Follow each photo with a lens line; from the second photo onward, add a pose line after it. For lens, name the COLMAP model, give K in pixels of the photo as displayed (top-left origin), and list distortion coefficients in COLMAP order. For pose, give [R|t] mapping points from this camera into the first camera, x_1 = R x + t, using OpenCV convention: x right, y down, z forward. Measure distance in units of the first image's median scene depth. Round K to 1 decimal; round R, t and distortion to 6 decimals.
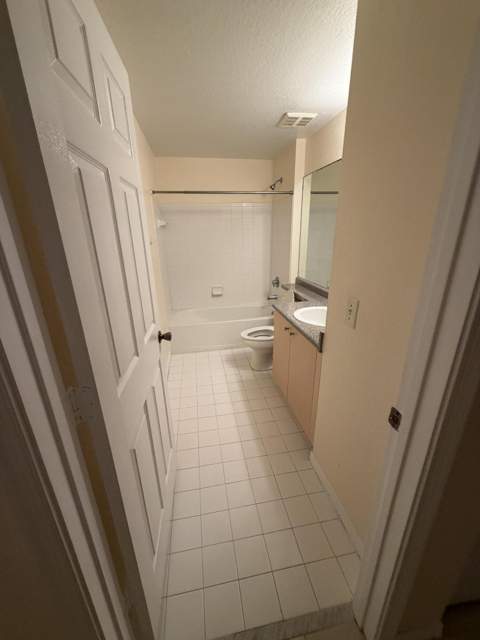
lens RADIAL K [[258.4, 0, 240.0], [0, 258.4, 320.0], [0, 0, 1]] dist [-0.000581, -0.000028]
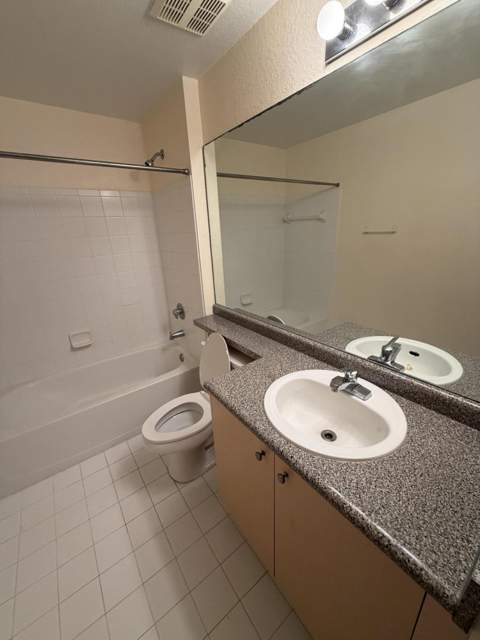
lens RADIAL K [[252.0, 0, 240.0], [0, 252.0, 320.0], [0, 0, 1]] dist [0.001081, 0.000226]
pose [[0.892741, -0.169230, 0.417581, 0.005762], [0.168384, 0.984943, 0.039175, -0.147951], [-0.417923, 0.035341, 0.907795, 0.410631]]
